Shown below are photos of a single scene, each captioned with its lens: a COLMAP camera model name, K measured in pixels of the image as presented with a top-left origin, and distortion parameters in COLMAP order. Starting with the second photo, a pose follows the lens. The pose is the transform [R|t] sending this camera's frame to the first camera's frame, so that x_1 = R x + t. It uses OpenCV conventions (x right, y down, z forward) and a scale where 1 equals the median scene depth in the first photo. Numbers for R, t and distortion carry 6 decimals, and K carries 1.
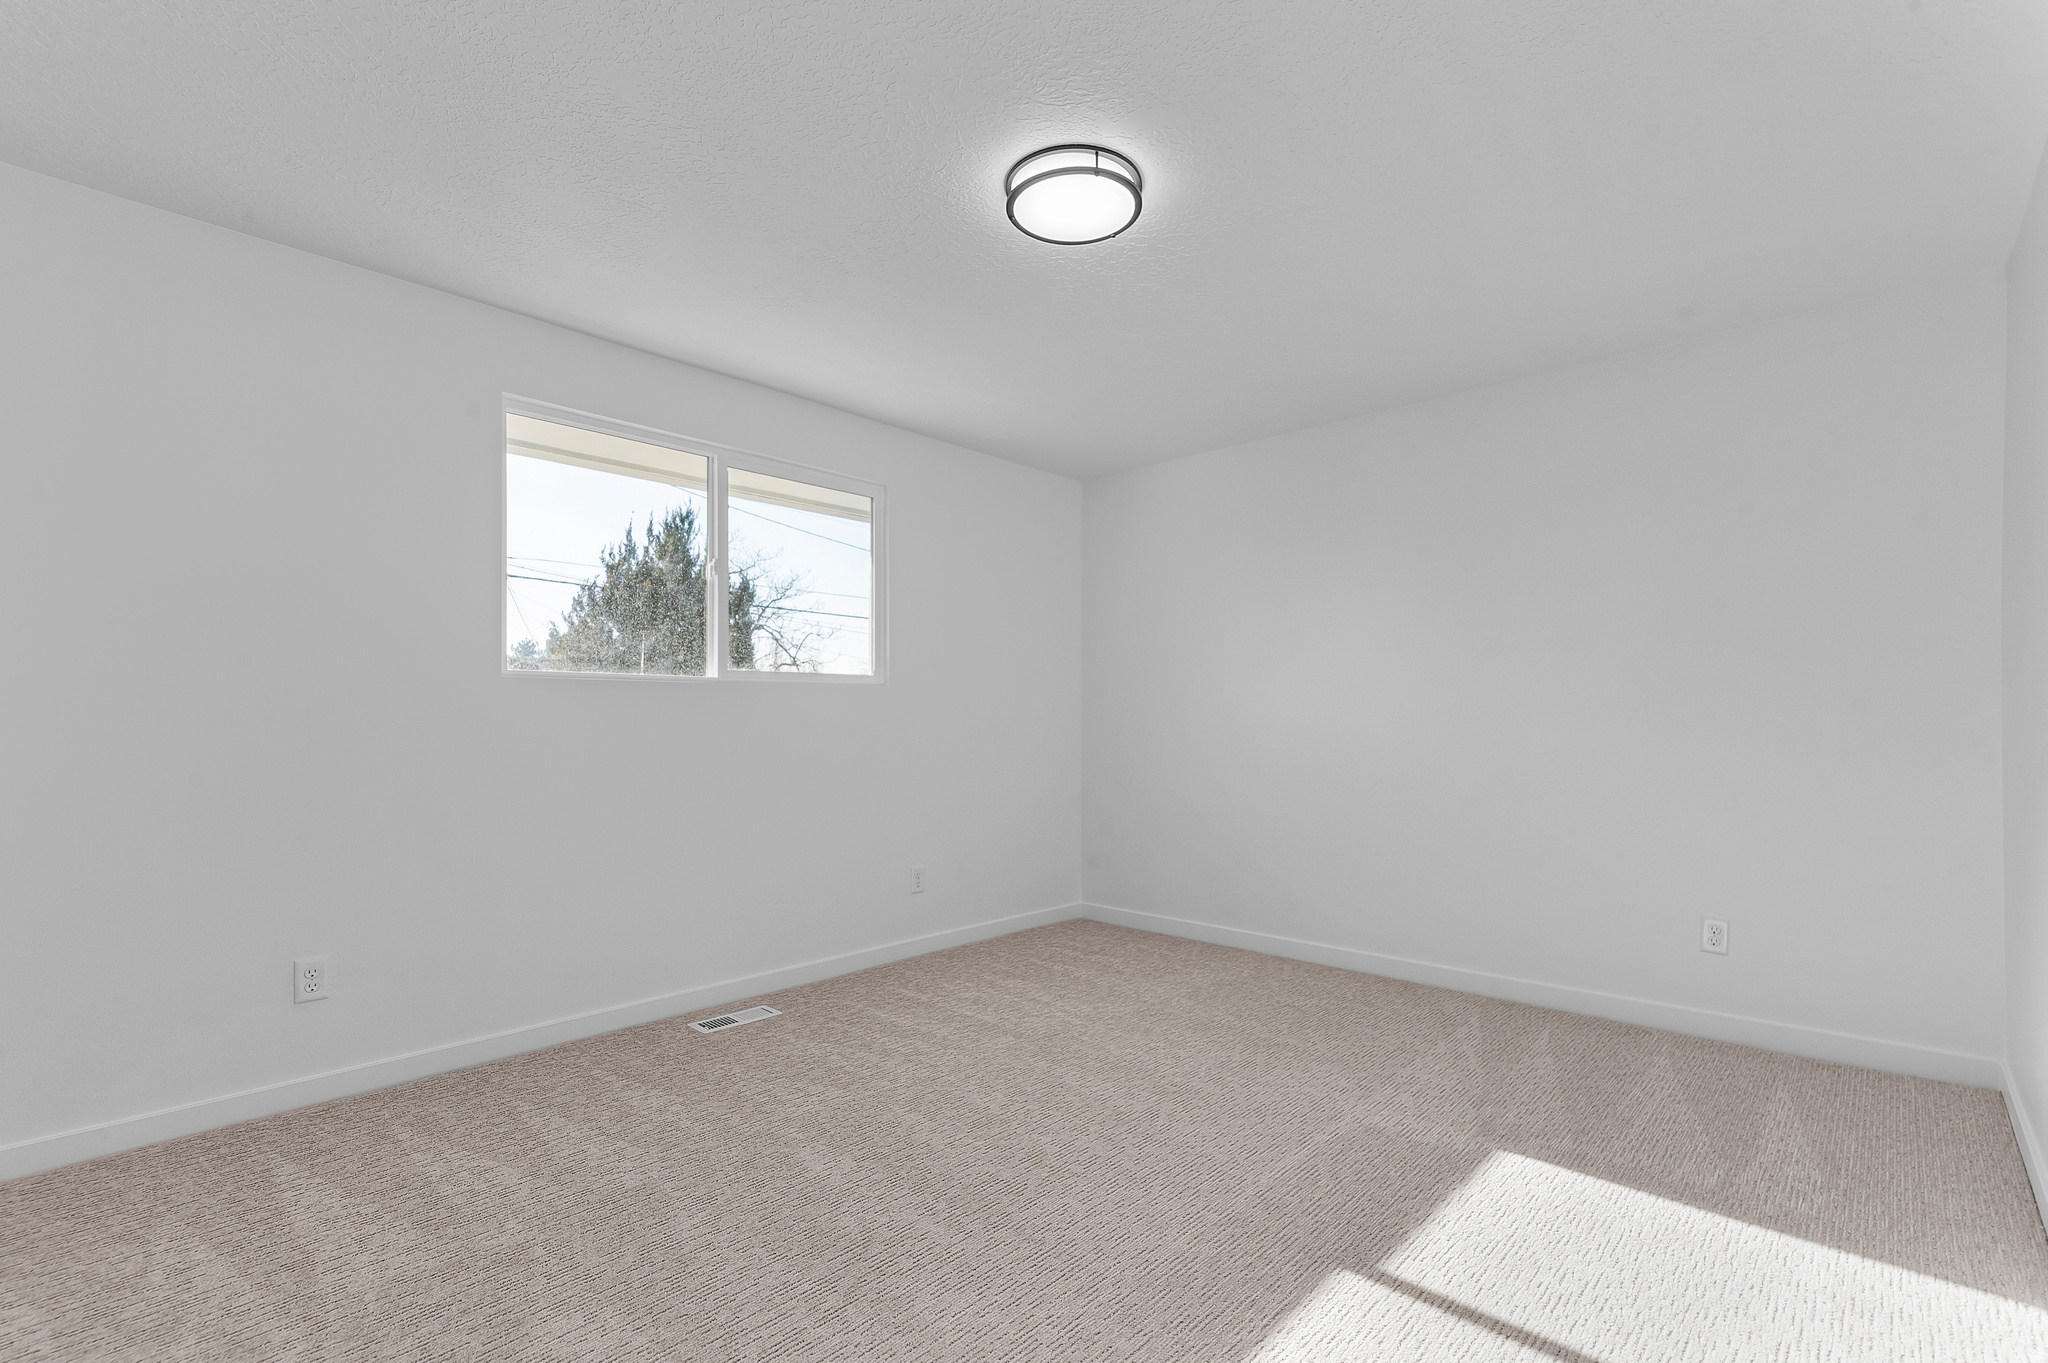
lens RADIAL K [[908.6, 0, 1044.2], [0, 908.6, 701.5], [0, 0, 1]] dist [0.000678, 0.000149]
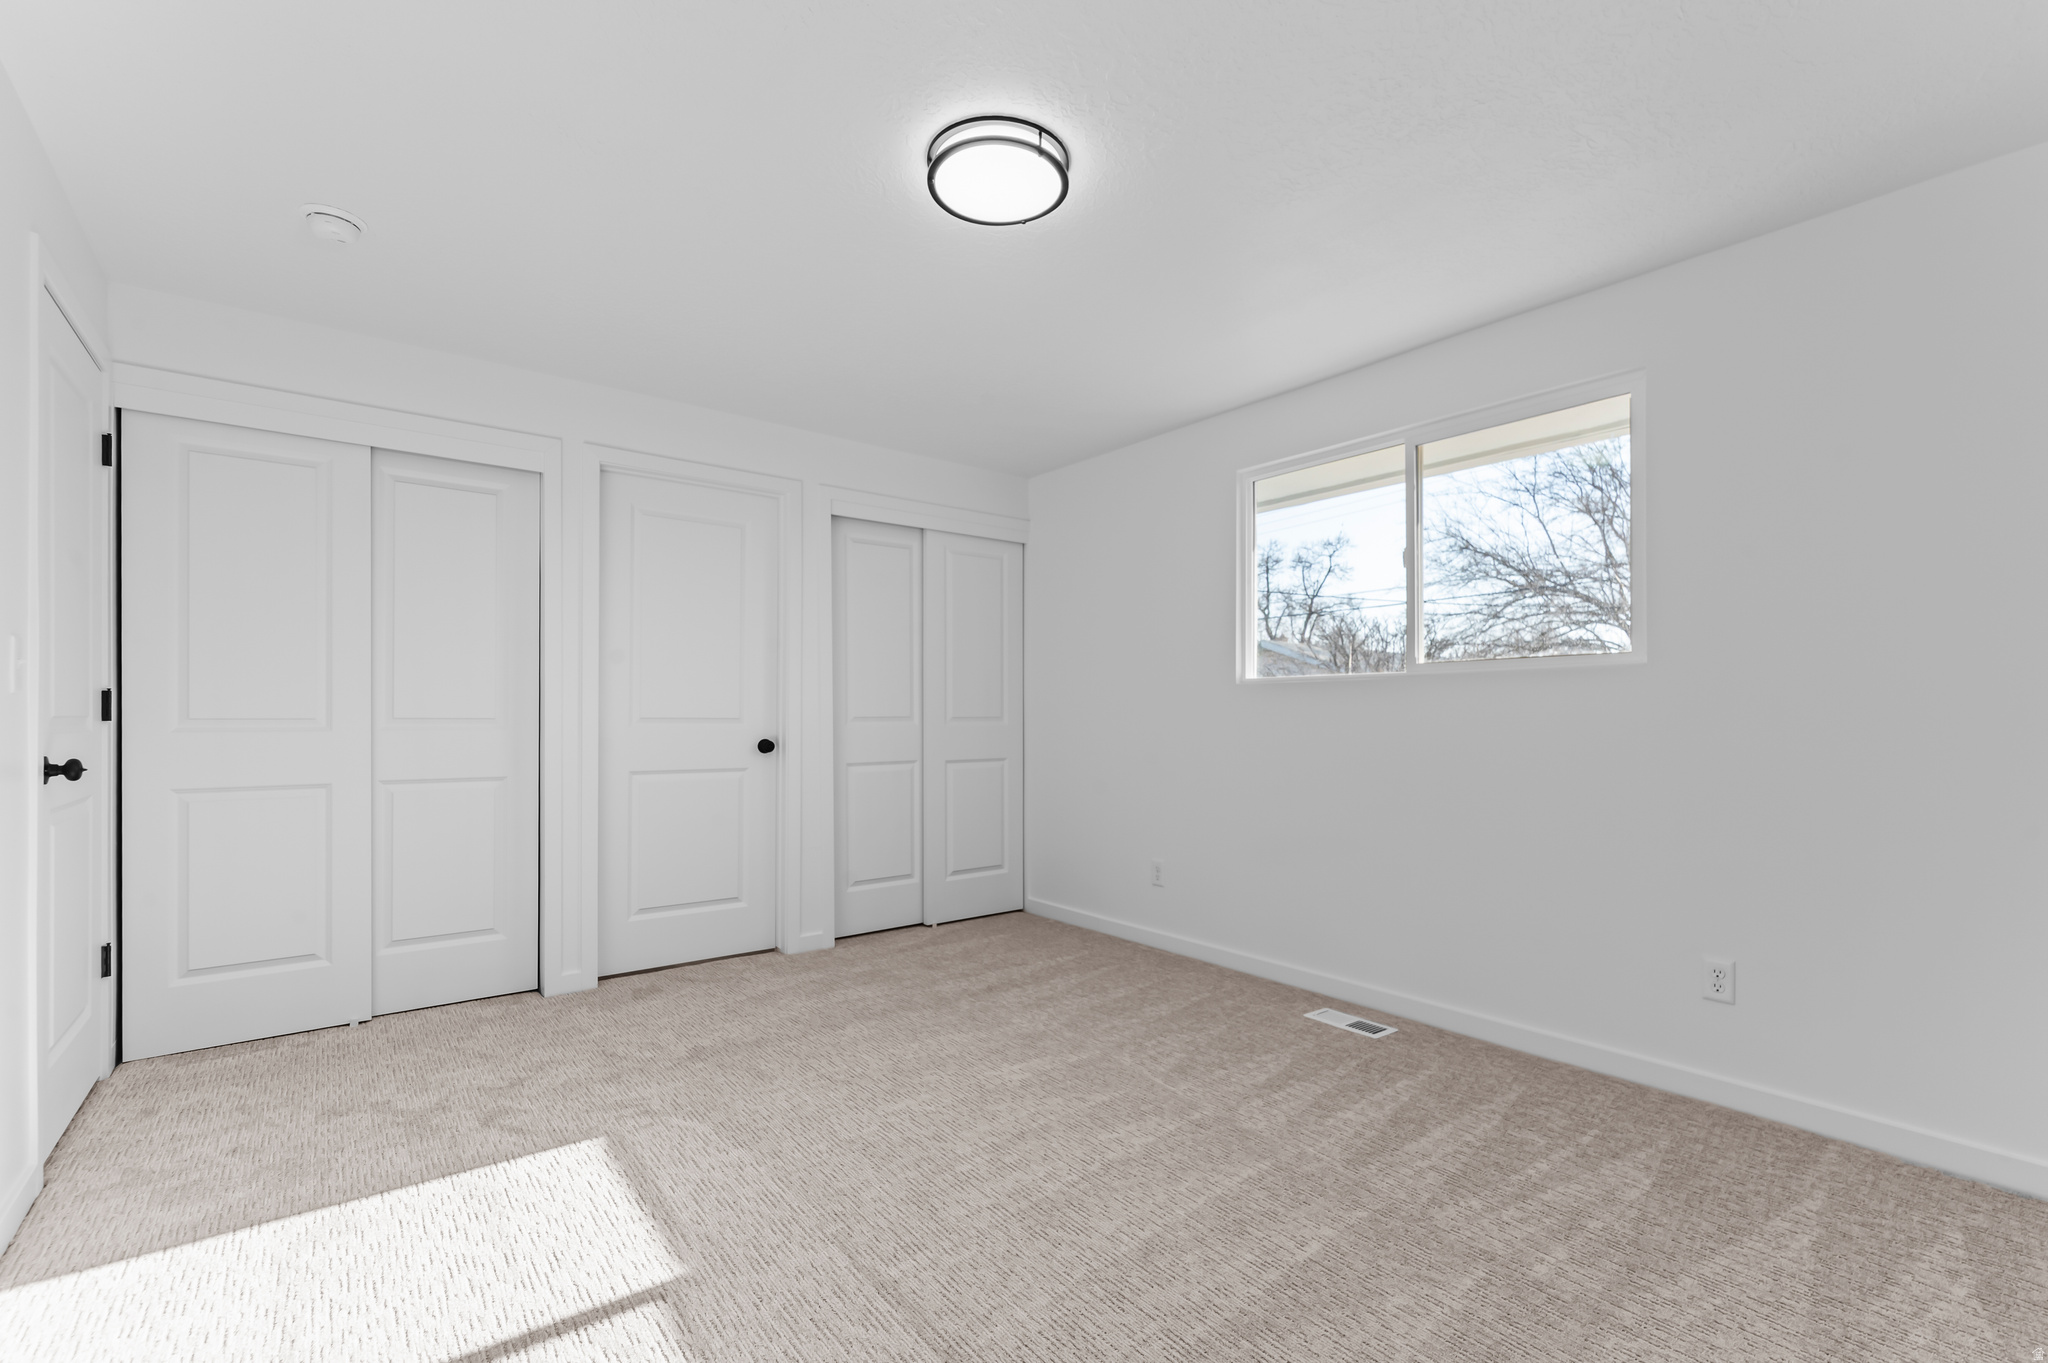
lens RADIAL K [[908.6, 0, 1044.2], [0, 908.6, 701.5], [0, 0, 1]] dist [0.000678, 0.000149]
pose [[-0.150560, -0.025565, -0.988270, 0.719251], [0.006450, 0.999619, -0.026841, 0.029523], [0.988580, -0.010415, -0.150338, 0.872652]]
